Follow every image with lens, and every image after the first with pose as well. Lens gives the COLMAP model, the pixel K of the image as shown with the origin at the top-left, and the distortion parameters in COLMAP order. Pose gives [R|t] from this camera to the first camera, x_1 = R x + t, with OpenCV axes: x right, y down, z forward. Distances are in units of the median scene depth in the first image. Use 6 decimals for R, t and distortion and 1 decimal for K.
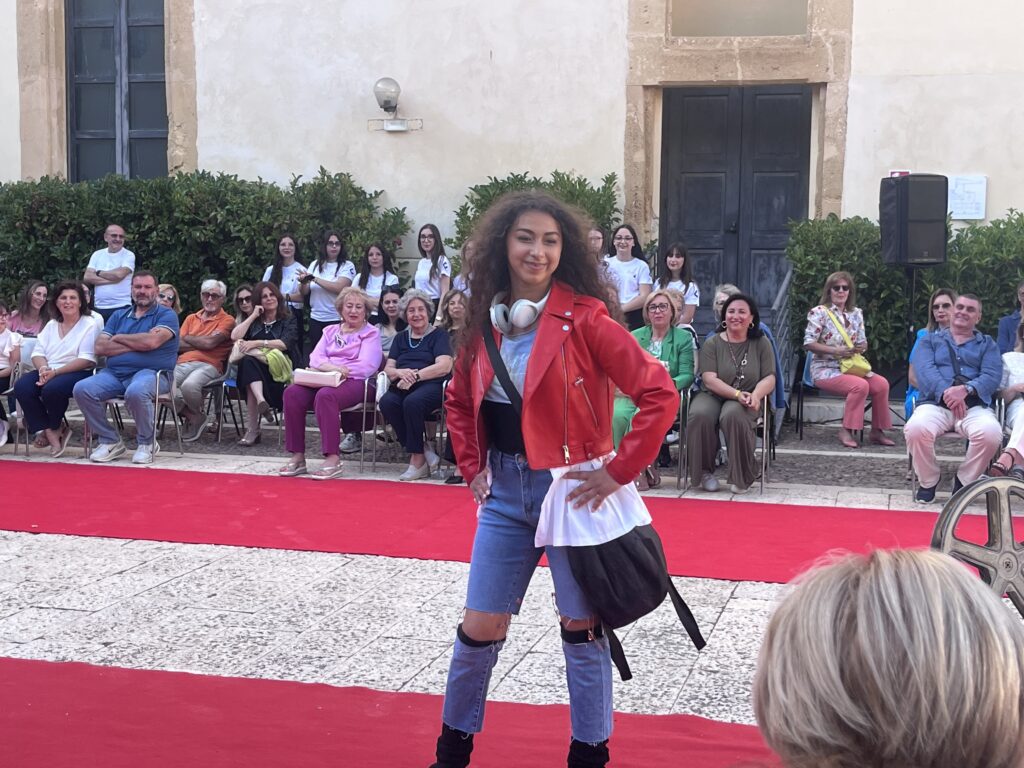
lens RADIAL K [[1379.3, 0, 517.8], [0, 1379.3, 386.8], [0, 0, 1]] dist [0.159355, -0.559709]
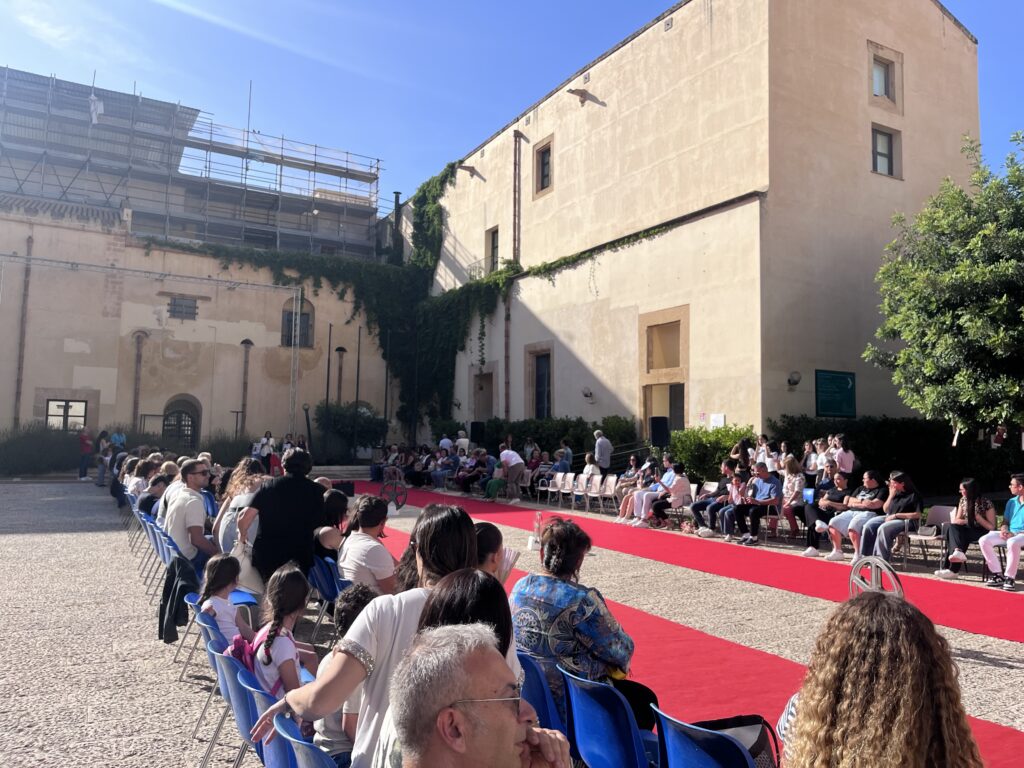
lens RADIAL K [[737.5, 0, 512.0], [0, 737.5, 384.0], [0, 0, 1]] dist [0.002071, -0.000525]
pose [[0.703233, -0.059216, -0.708489, 1.179051], [-0.062379, 0.987543, -0.144456, 0.031038], [0.708218, 0.145781, 0.690779, -0.345951]]
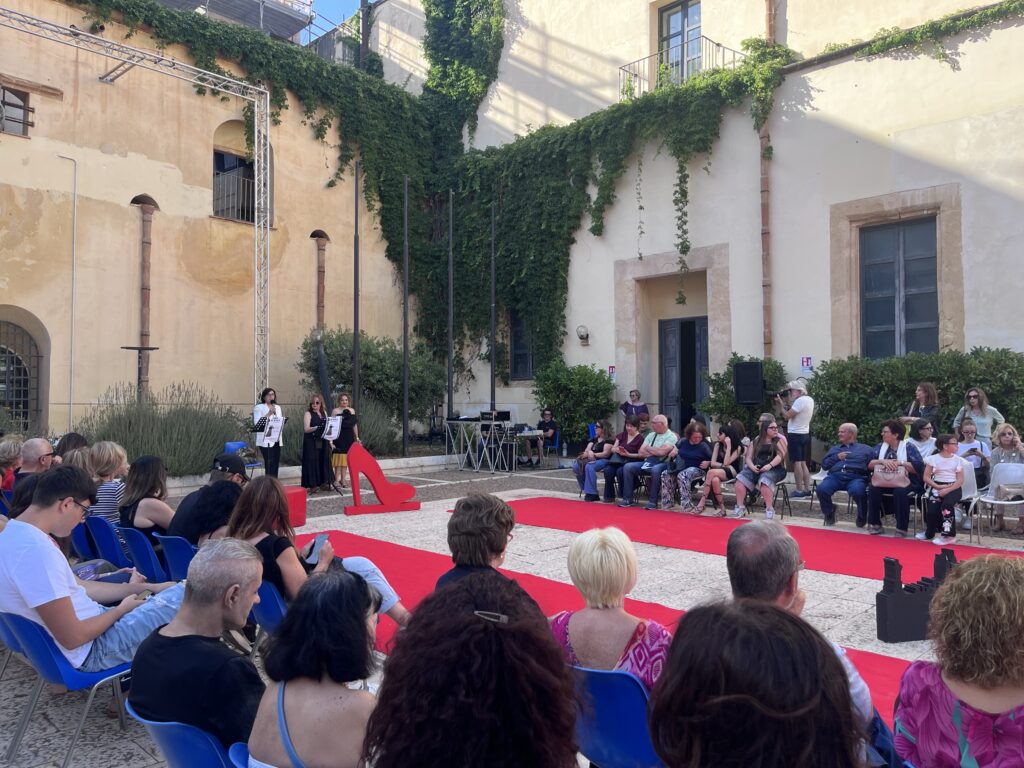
lens RADIAL K [[766.3, 0, 512.2], [0, 766.3, 403.0], [0, 0, 1]] dist [-0.001569, -0.006669]
pose [[0.867306, -0.018064, -0.497447, -0.310125], [-0.026796, 0.996198, -0.082895, -0.014023], [0.497053, 0.085225, 0.863524, 0.041360]]
